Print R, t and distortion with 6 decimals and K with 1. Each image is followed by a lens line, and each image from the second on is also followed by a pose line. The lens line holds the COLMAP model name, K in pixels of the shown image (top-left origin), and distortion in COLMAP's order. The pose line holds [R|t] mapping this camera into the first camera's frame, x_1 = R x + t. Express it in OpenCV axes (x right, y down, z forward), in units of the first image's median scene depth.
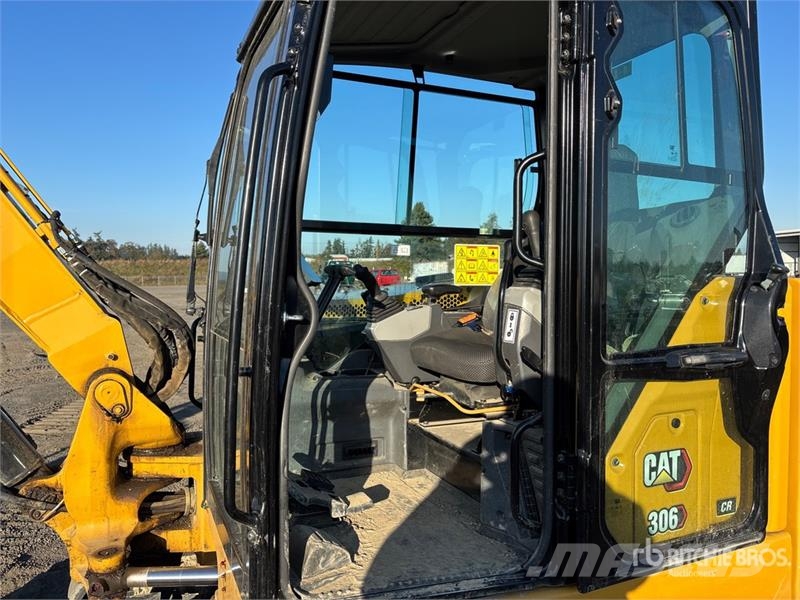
lens RADIAL K [[601.8, 0, 399.9], [0, 601.8, 290.5], [0, 0, 1]] dist [0.058189, -0.064007]
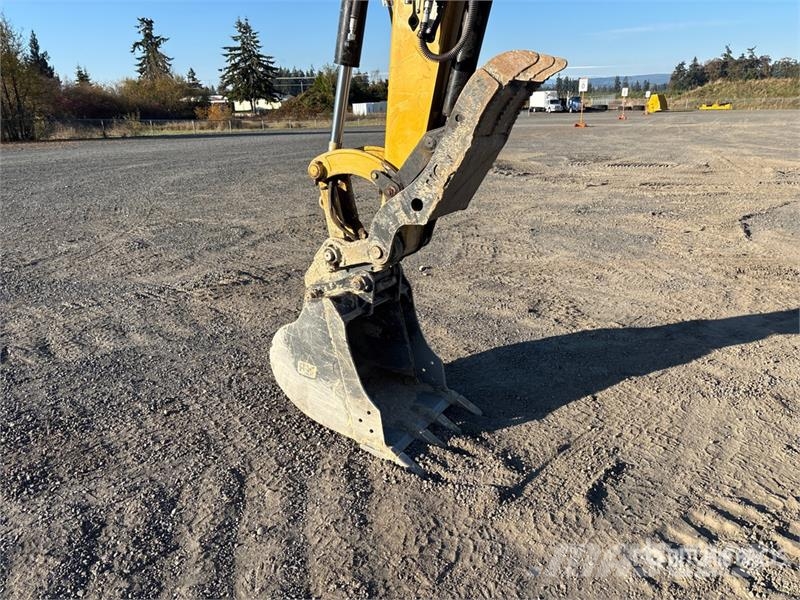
lens RADIAL K [[601.8, 0, 400.4], [0, 601.8, 302.6], [0, 0, 1]] dist [0.058189, -0.064007]
pose [[0.586037, 0.257148, -0.768398, -0.906165], [-0.019812, 0.952571, 0.303672, 0.143097], [0.810042, -0.162740, 0.563337, -0.279956]]
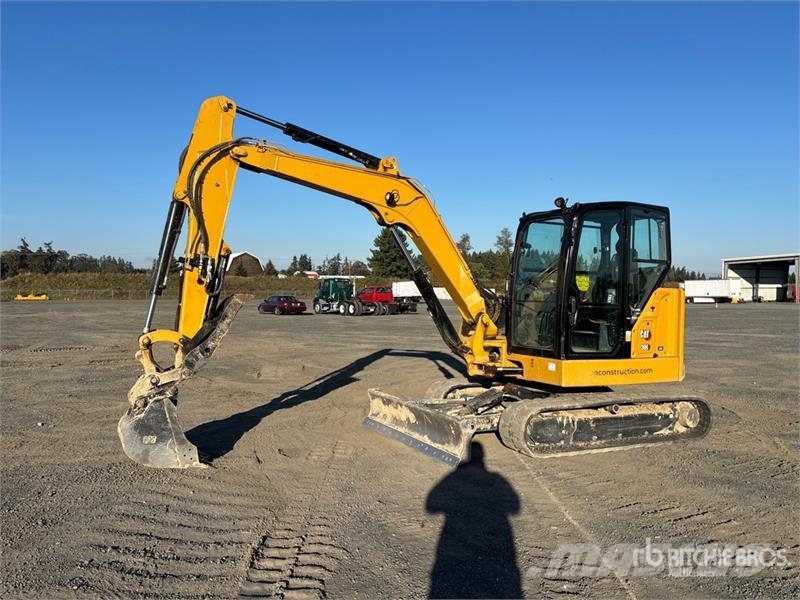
lens RADIAL K [[625.7, 0, 400.8], [0, 625.7, 305.8], [0, 0, 1]] dist [0.060223, -0.051242]
pose [[0.998130, 0.015862, 0.059037, -1.080182], [-0.015478, 0.999856, -0.006964, 0.117000], [-0.059139, 0.006038, 0.998232, -2.323215]]
